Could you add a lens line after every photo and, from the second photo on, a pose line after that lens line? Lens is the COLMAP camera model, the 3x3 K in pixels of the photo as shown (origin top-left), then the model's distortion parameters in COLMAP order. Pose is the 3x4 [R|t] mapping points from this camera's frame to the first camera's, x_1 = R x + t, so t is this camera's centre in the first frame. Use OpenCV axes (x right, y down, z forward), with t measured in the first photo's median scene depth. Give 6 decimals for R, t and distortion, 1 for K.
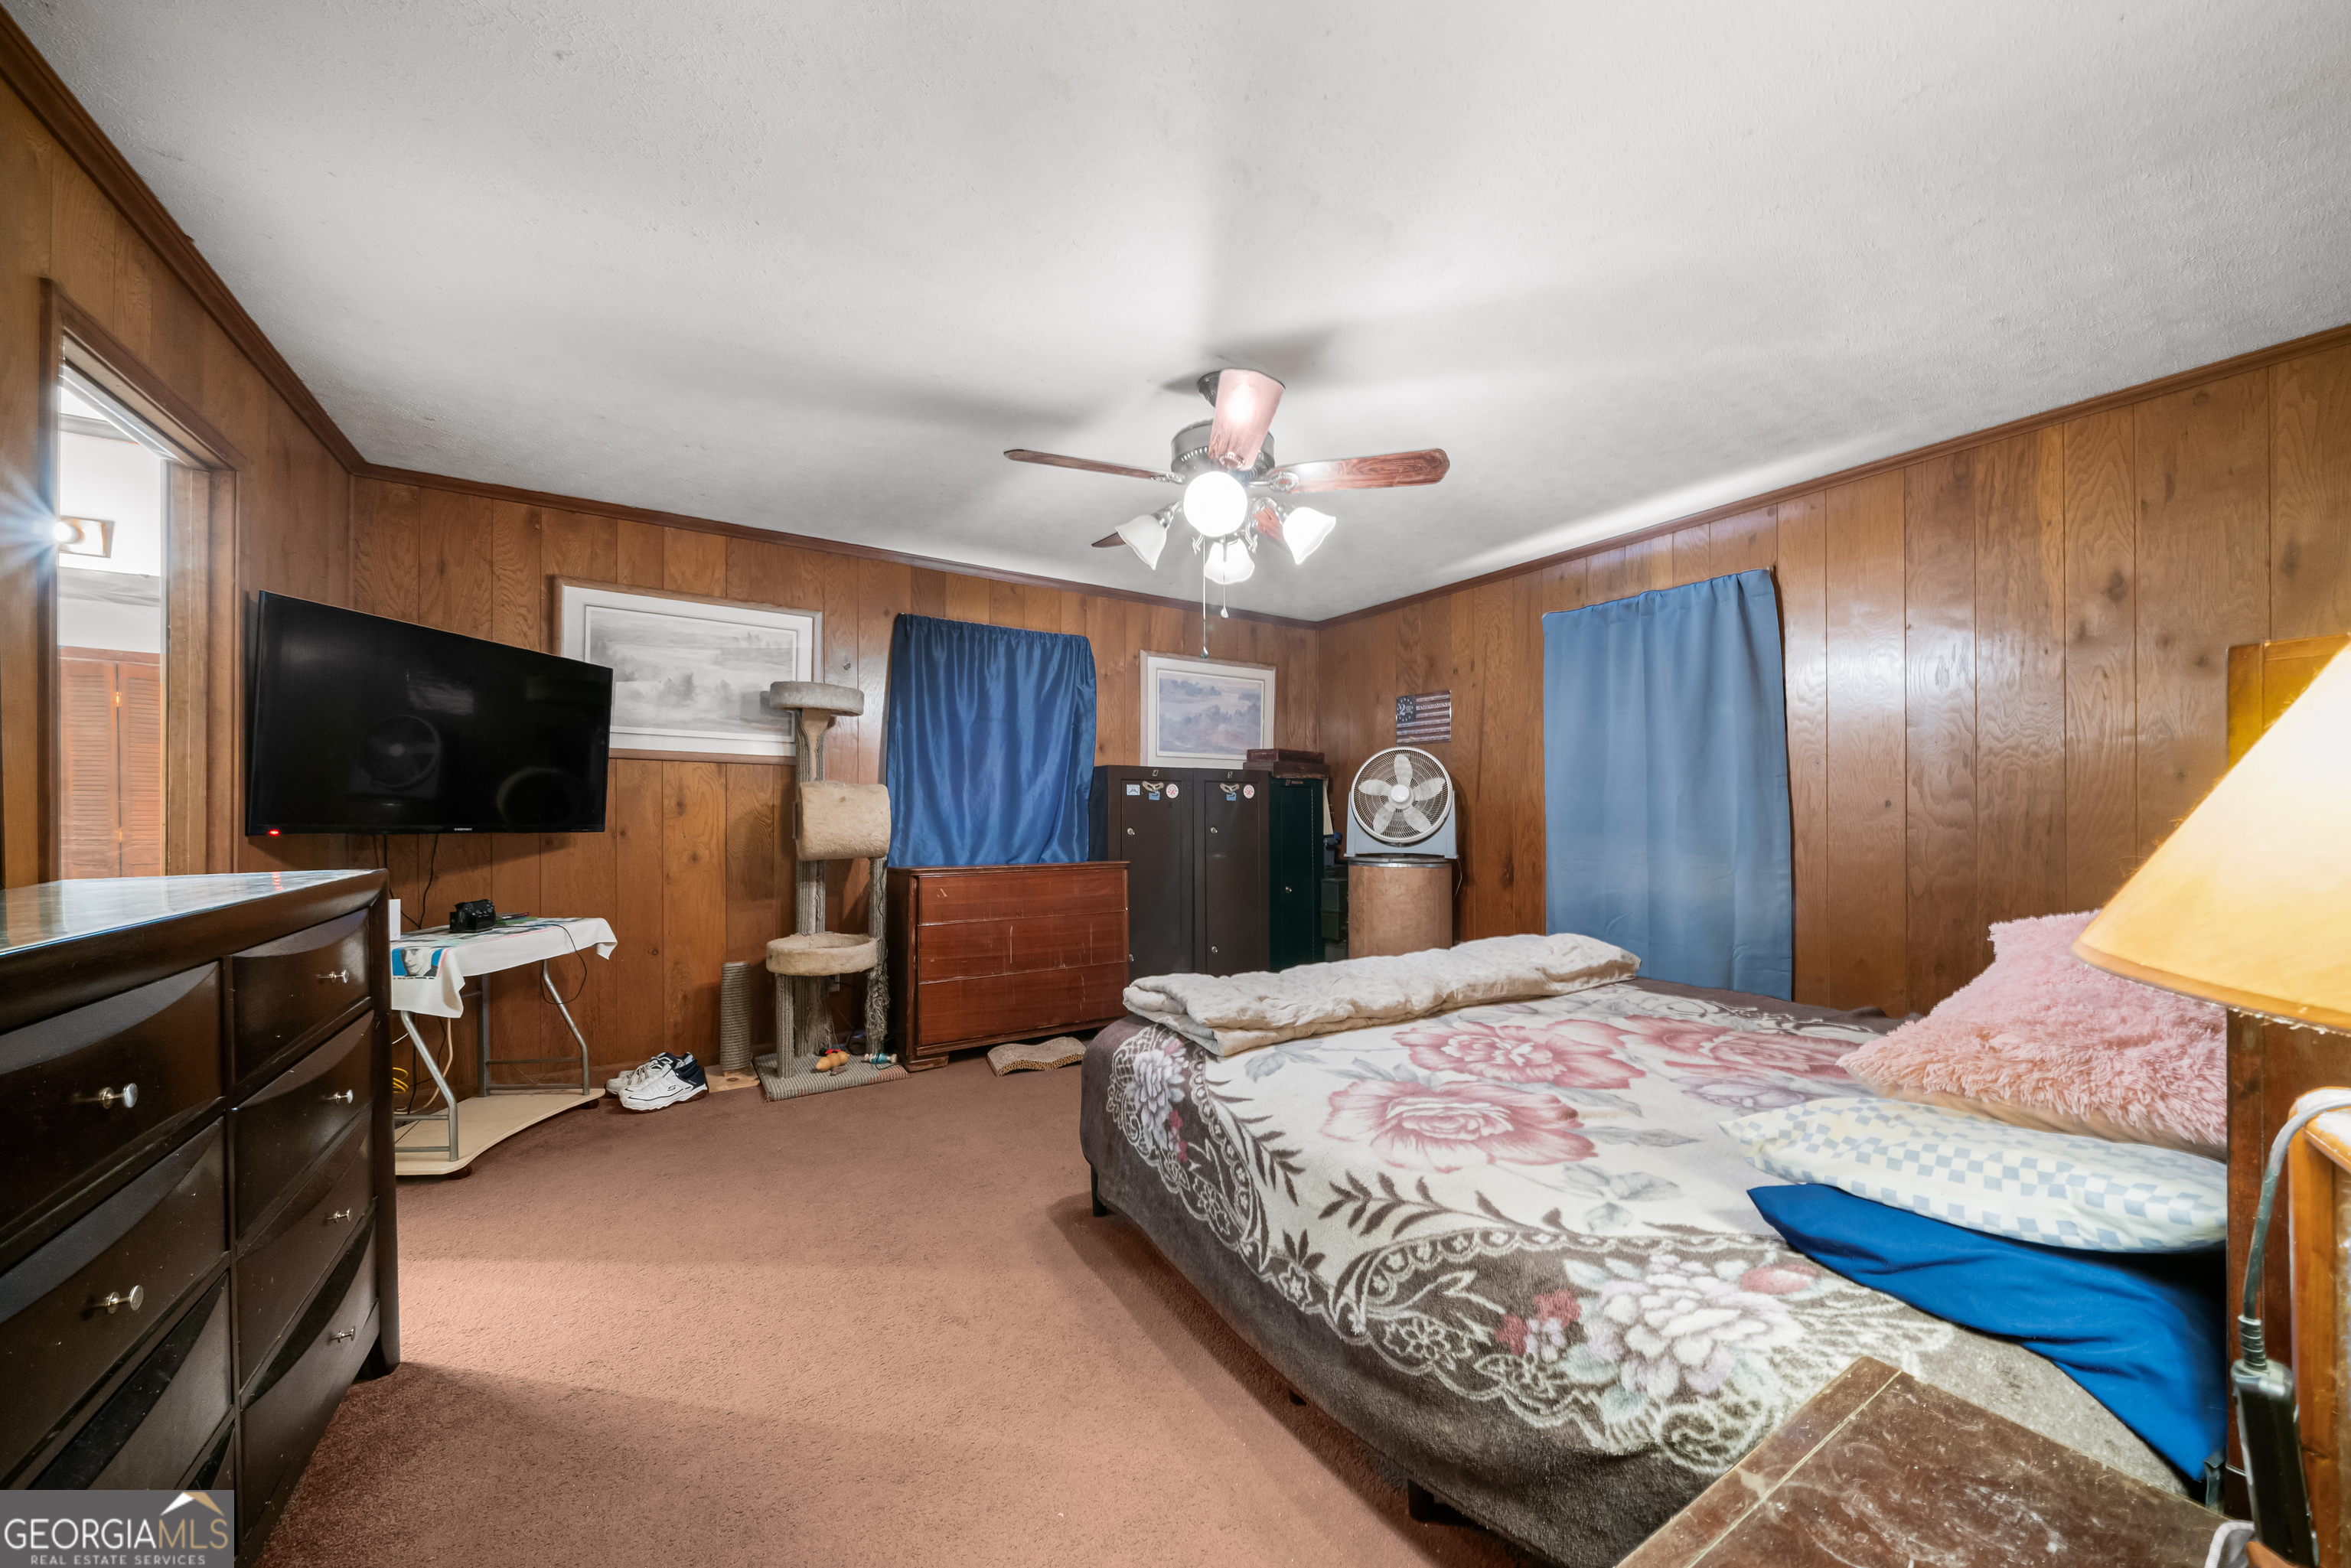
lens RADIAL K [[815.5, 0, 1174.6], [0, 815.5, 809.0], [0, 0, 1]] dist [-0.007056, 0.000823]
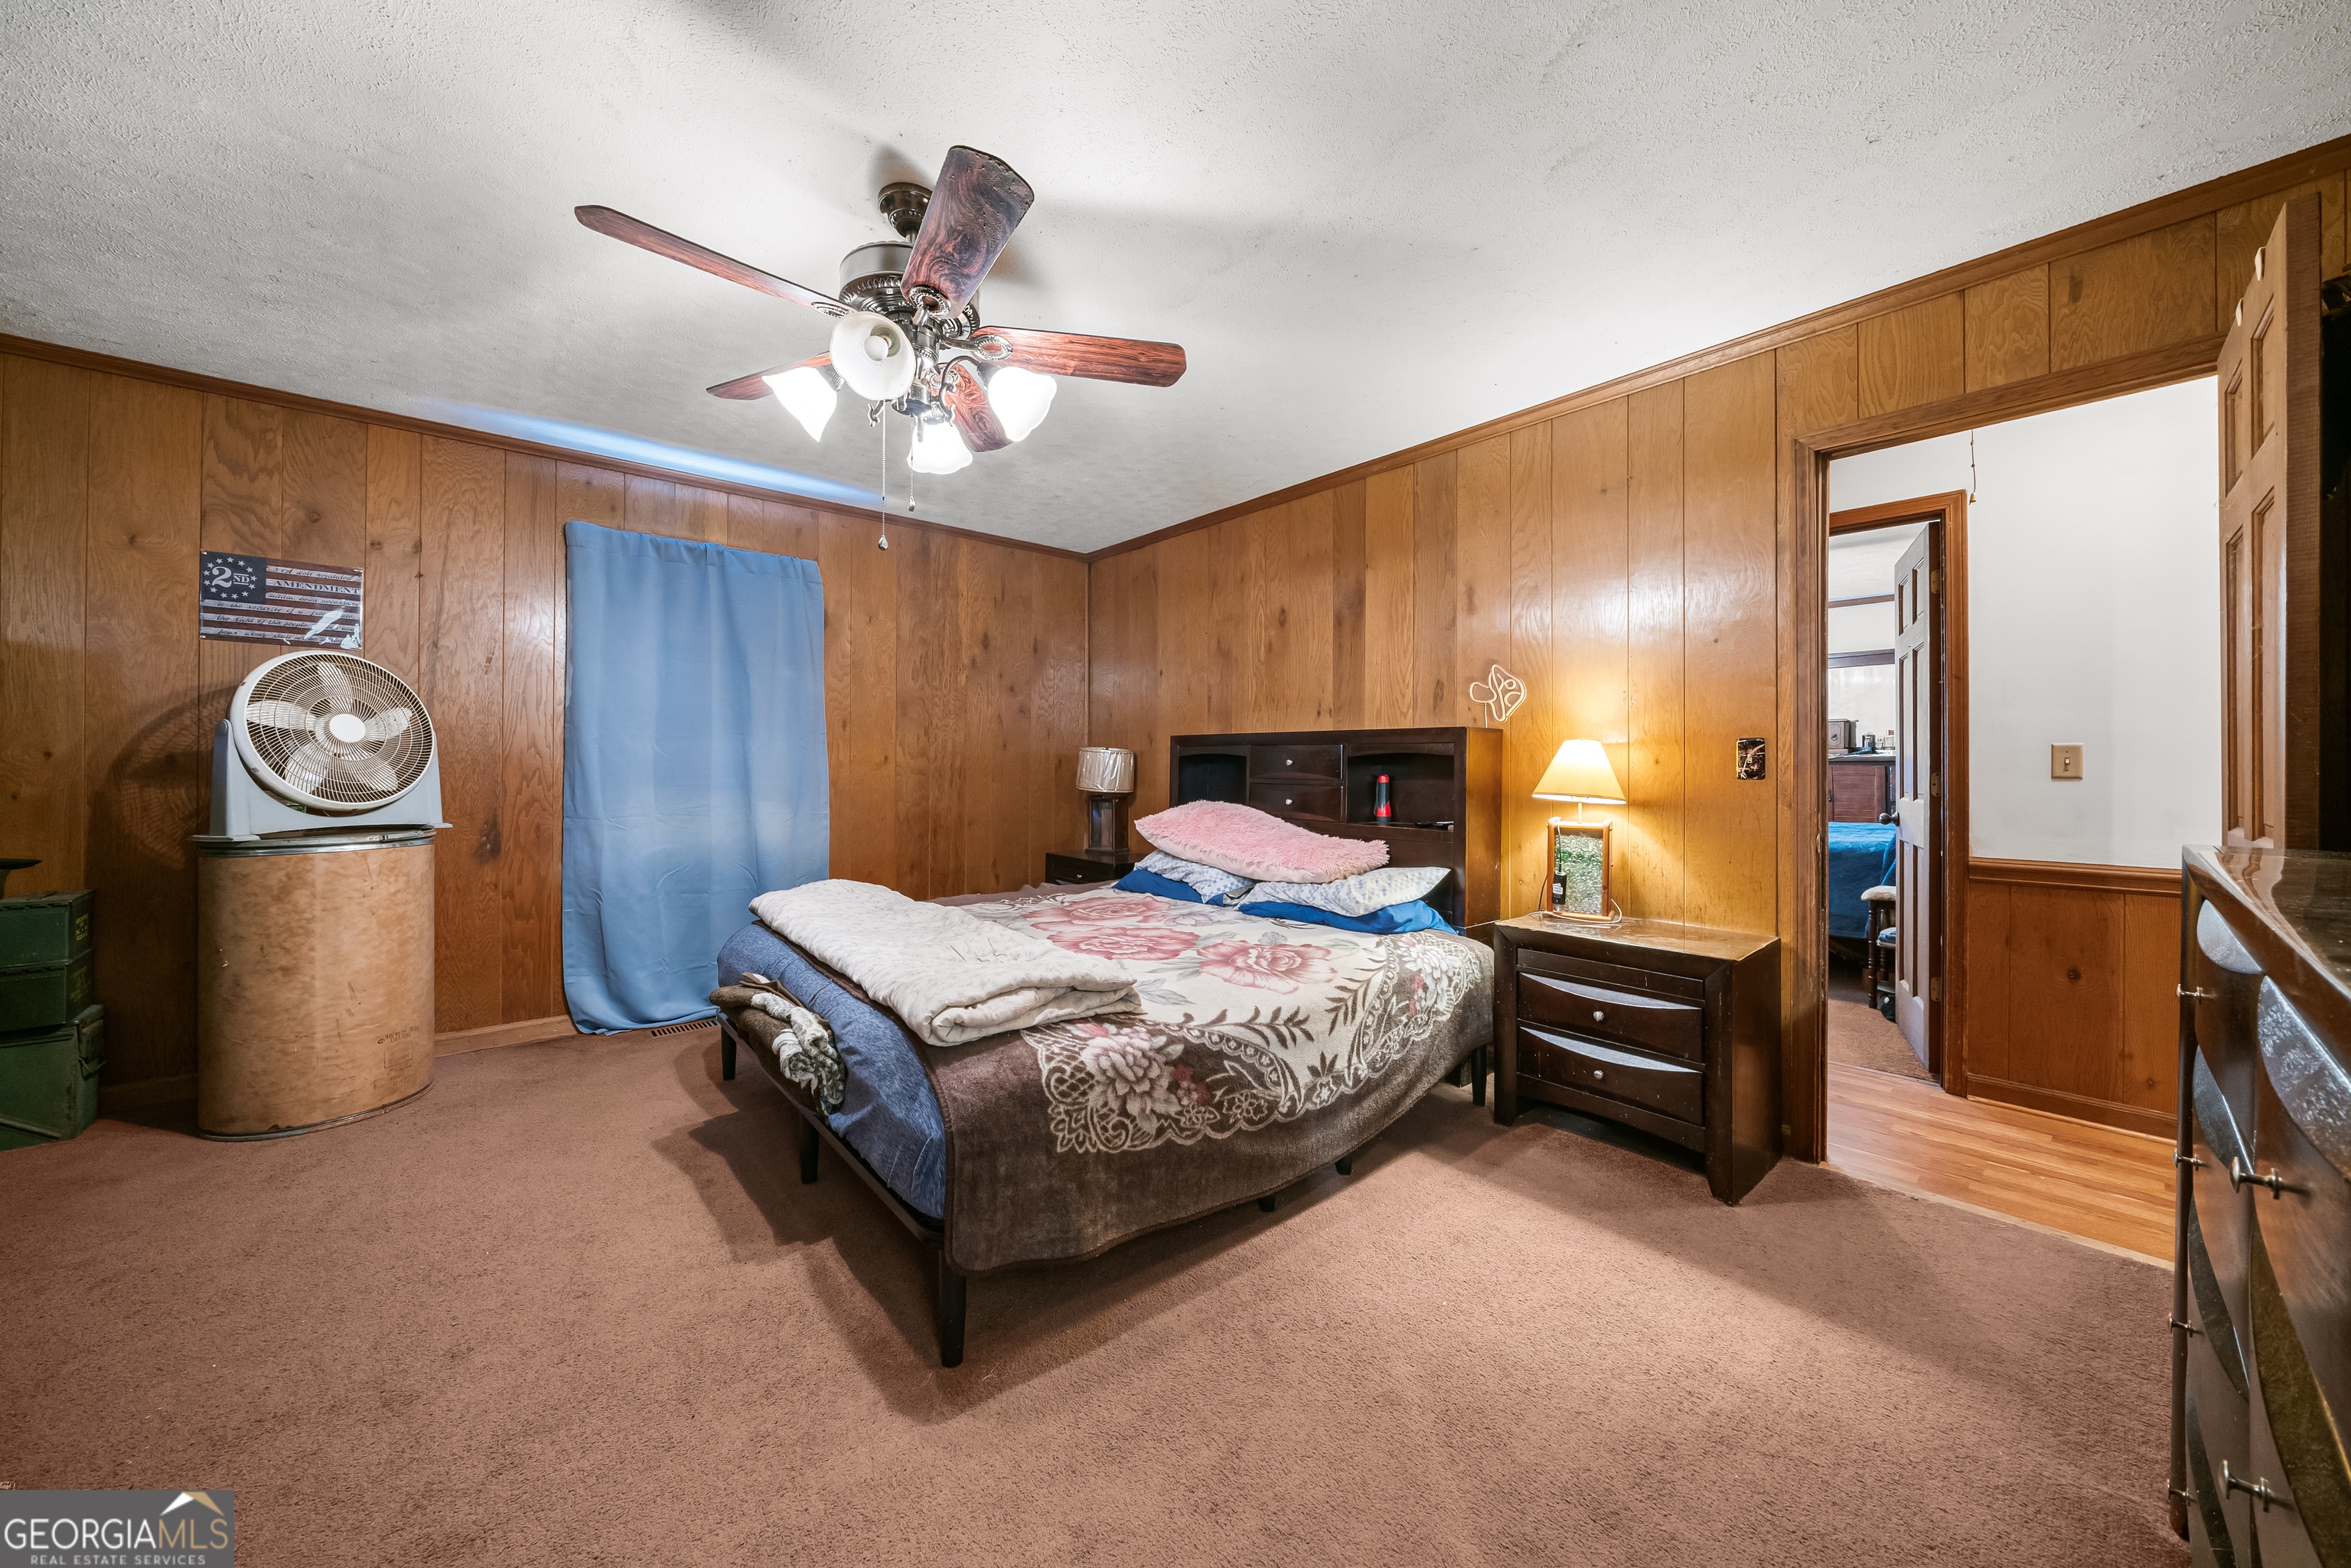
lens RADIAL K [[815.5, 0, 1167.5], [0, 815.5, 768.8], [0, 0, 1]] dist [-0.007056, 0.000823]
pose [[-0.130793, -0.000863, 0.991409, -1.125083], [-0.010191, 0.999948, -0.000474, 0.014194], [-0.991357, -0.010165, -0.130795, 1.327166]]
